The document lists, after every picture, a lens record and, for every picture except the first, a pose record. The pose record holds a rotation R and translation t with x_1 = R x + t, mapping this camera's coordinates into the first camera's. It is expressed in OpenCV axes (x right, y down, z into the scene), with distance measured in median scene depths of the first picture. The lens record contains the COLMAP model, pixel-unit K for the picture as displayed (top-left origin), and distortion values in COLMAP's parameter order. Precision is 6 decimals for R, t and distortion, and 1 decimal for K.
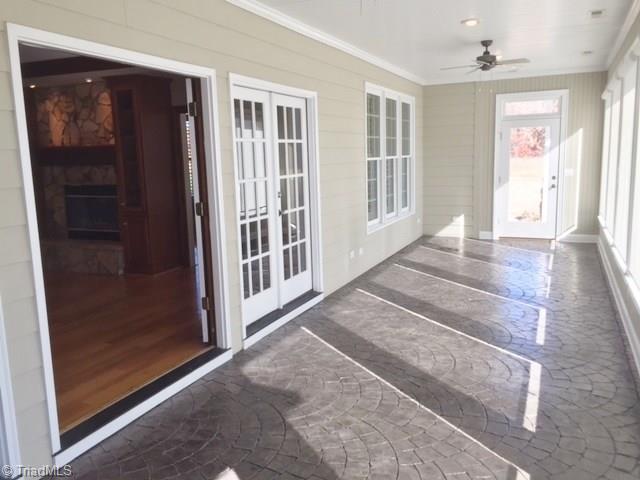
lens RADIAL K [[545.4, 0, 321.1], [0, 545.4, 240.4], [0, 0, 1]] dist [0.028279, -0.055706]
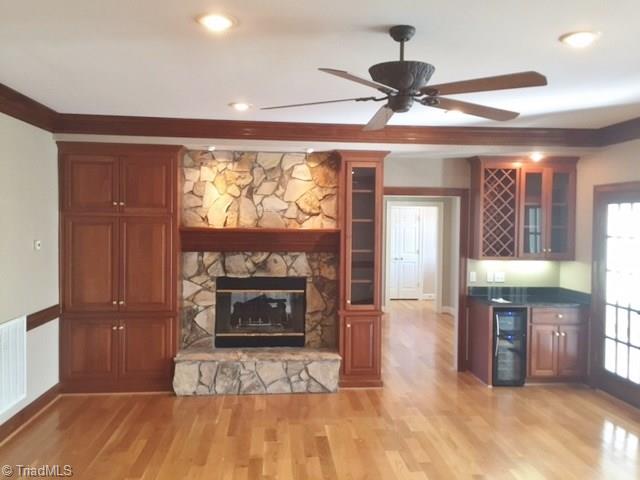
lens RADIAL K [[545.4, 0, 317.9], [0, 545.4, 239.8], [0, 0, 1]] dist [0.028279, -0.055706]
pose [[0.889998, 0.020252, 0.455514, -0.717982], [0.039609, 0.991803, -0.121486, -0.056342], [-0.454240, 0.126165, 0.881900, 0.271104]]
